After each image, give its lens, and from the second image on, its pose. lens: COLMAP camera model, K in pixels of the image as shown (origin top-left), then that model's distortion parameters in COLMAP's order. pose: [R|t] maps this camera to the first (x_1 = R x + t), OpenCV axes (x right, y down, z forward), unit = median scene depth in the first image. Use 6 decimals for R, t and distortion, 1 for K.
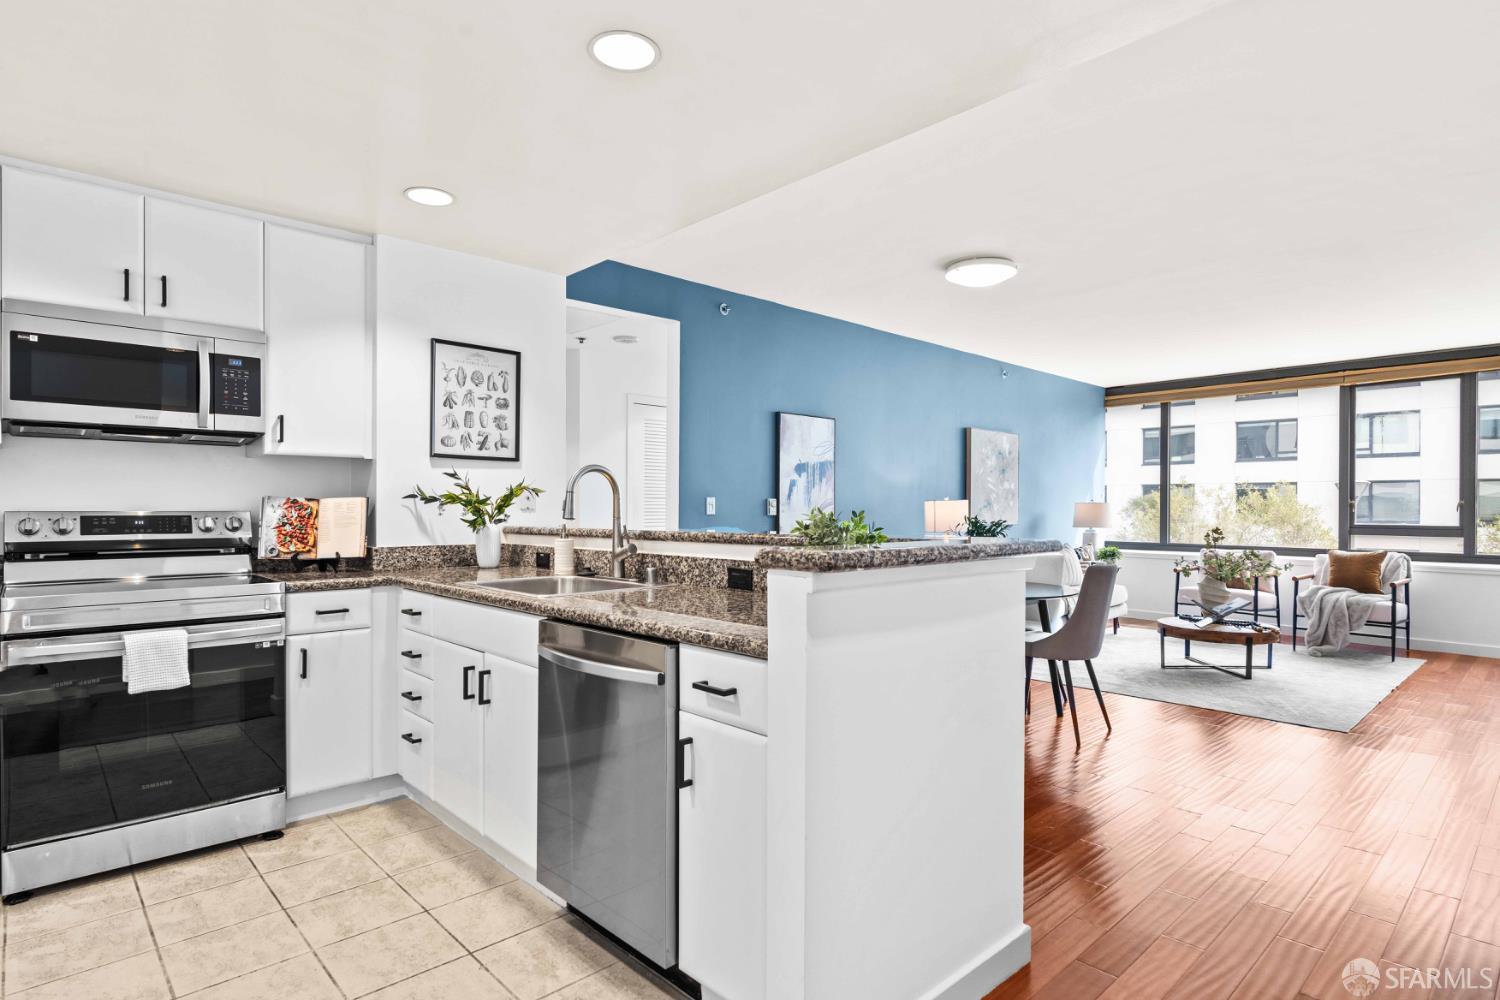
lens RADIAL K [[786.6, 0, 744.8], [0, 786.6, 510.5], [0, 0, 1]] dist [-0.003301, 0.000981]
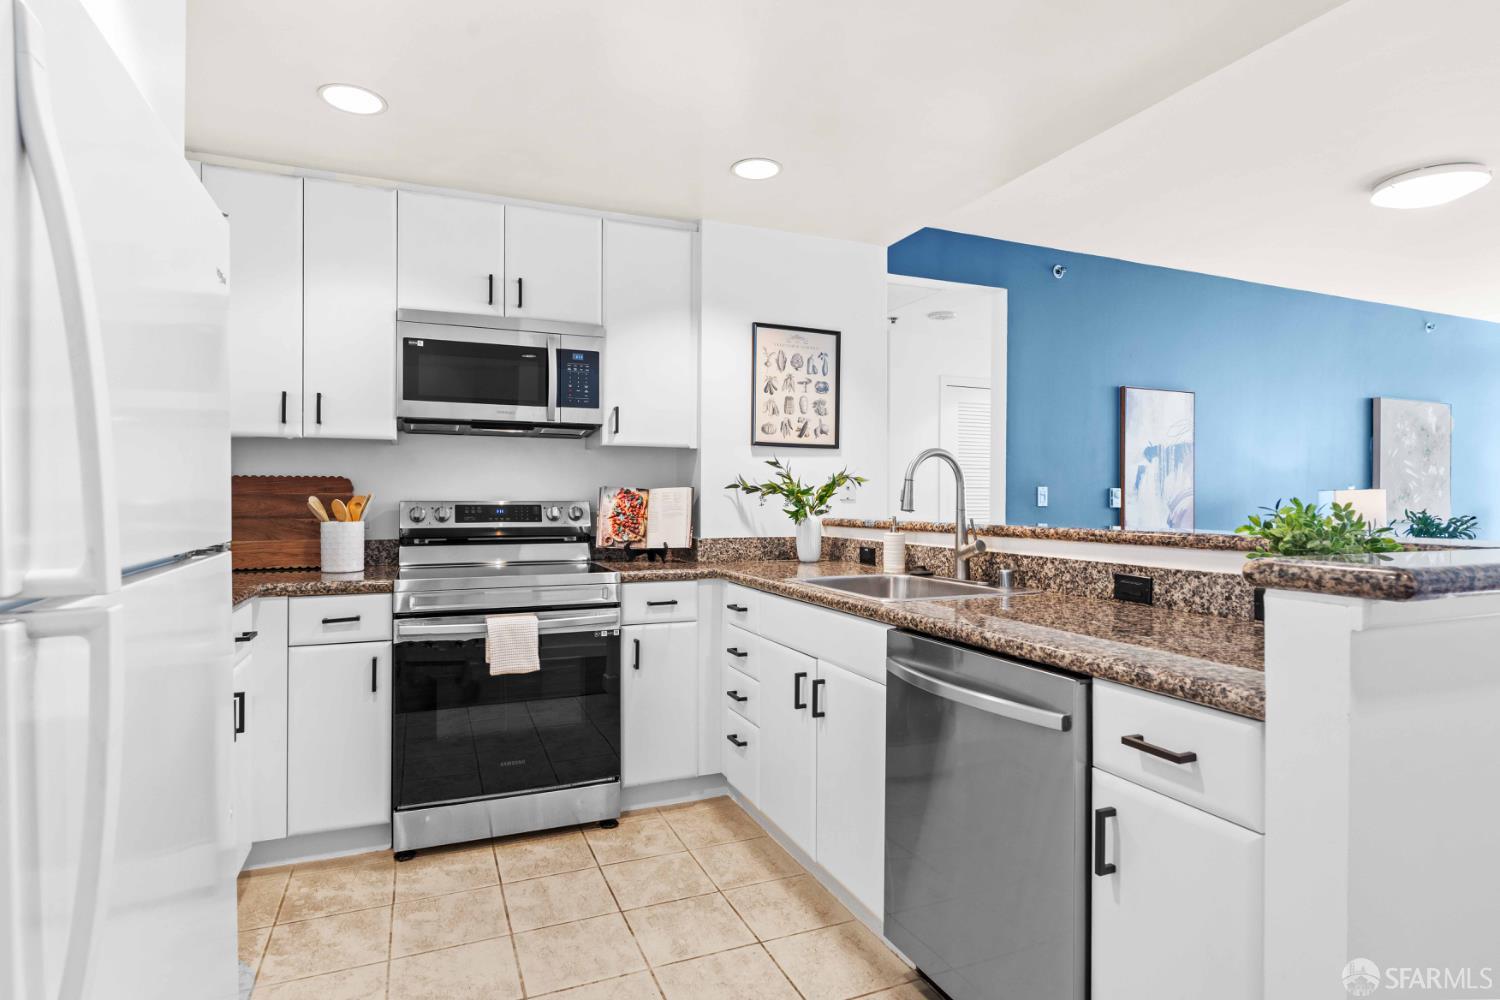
lens RADIAL K [[786.6, 0, 751.1], [0, 786.6, 498.8], [0, 0, 1]] dist [-0.003301, 0.000981]
pose [[0.938867, 0.001507, -0.344277, -0.066973], [-0.002663, 0.999992, -0.002885, 0.000179], [0.344270, 0.003625, 0.938864, 0.092469]]
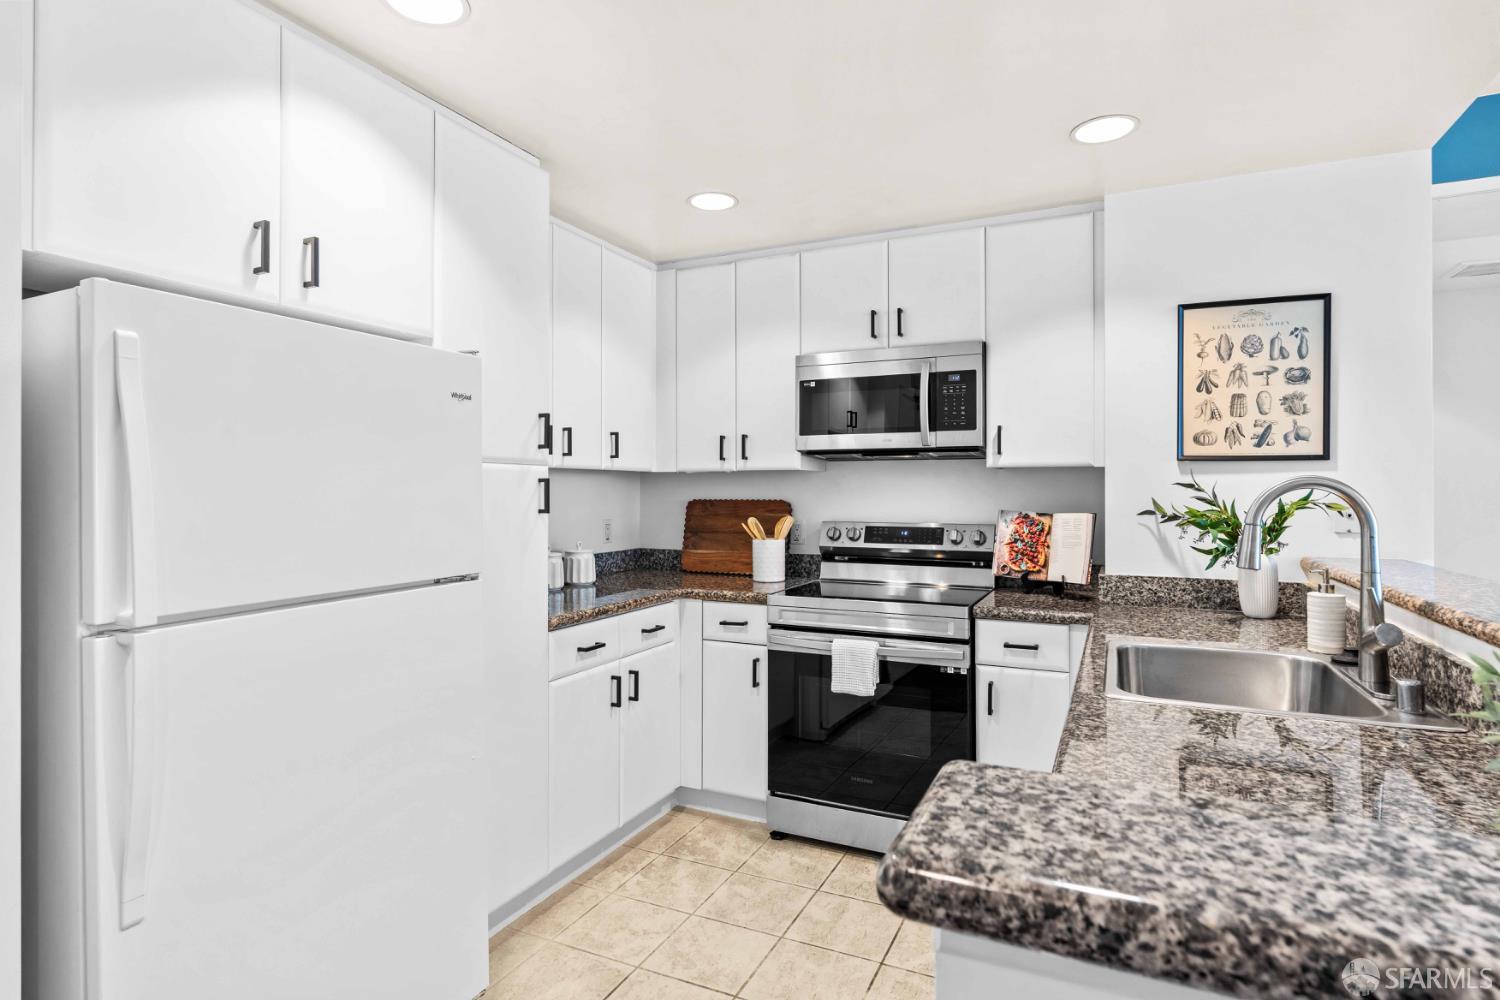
lens RADIAL K [[786.6, 0, 752.0], [0, 786.6, 482.9], [0, 0, 1]] dist [-0.003301, 0.000981]
pose [[0.369733, -0.007522, -0.929108, 0.152939], [-0.002877, 0.999953, -0.009241, -0.037860], [0.929134, 0.006089, 0.369694, 0.329809]]
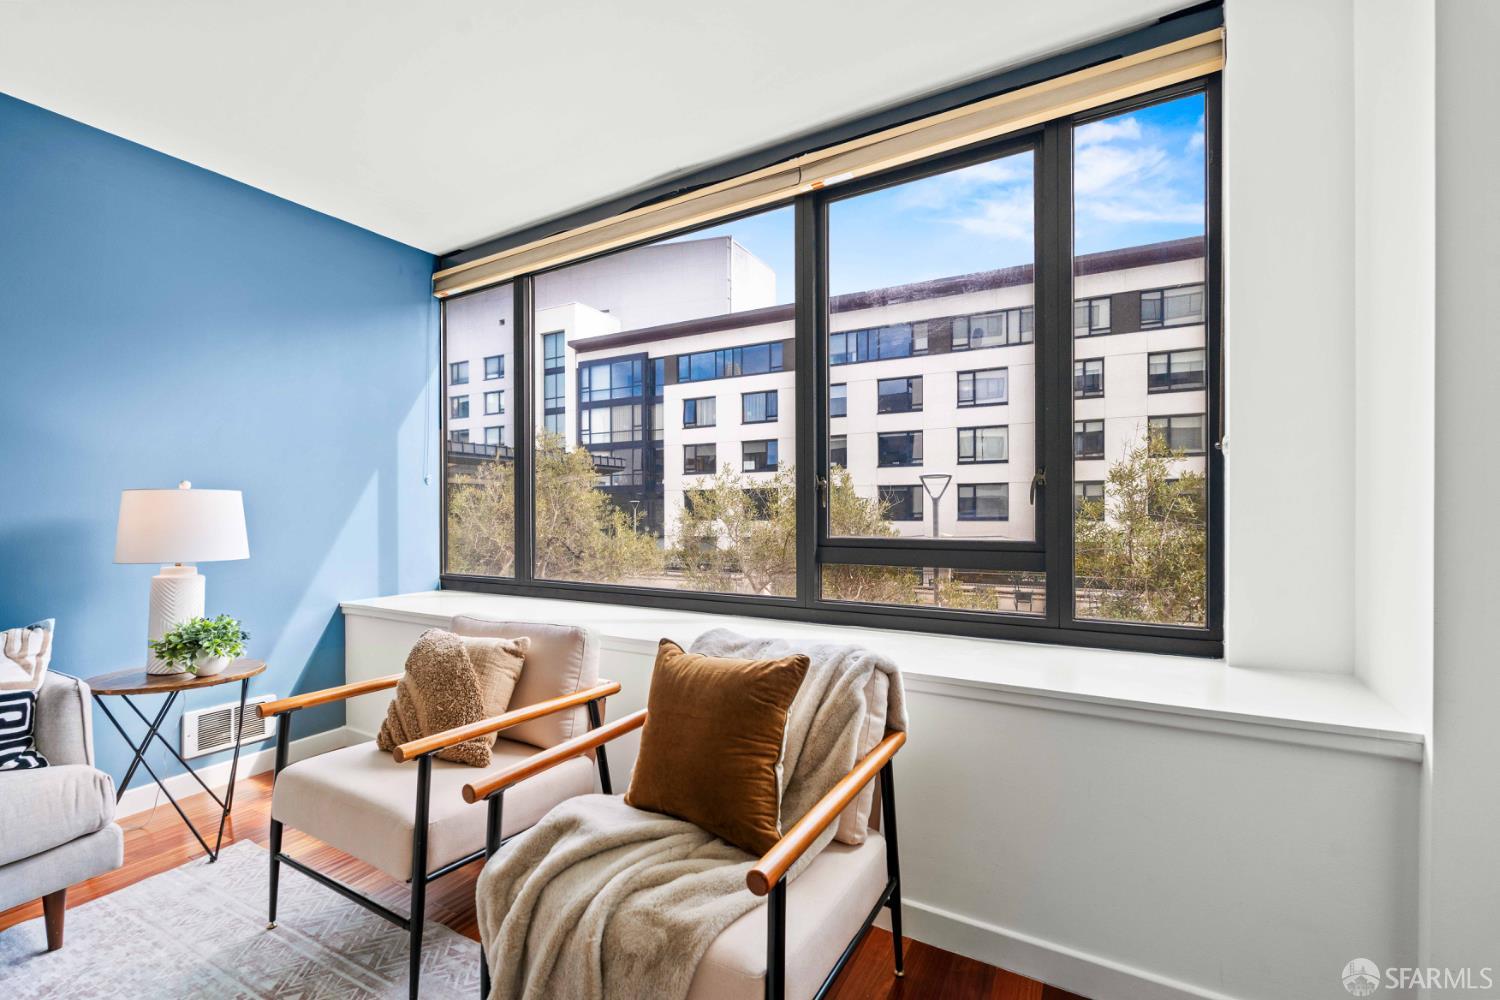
lens RADIAL K [[656.9, 0, 749.2], [0, 656.9, 517.7], [0, 0, 1]] dist [-0.005955, 0.001611]
pose [[0.946378, -0.016200, 0.322654, 1.334055], [0.013708, 0.999856, 0.009995, 0.007028], [-0.322769, -0.005036, 0.946464, 1.467254]]
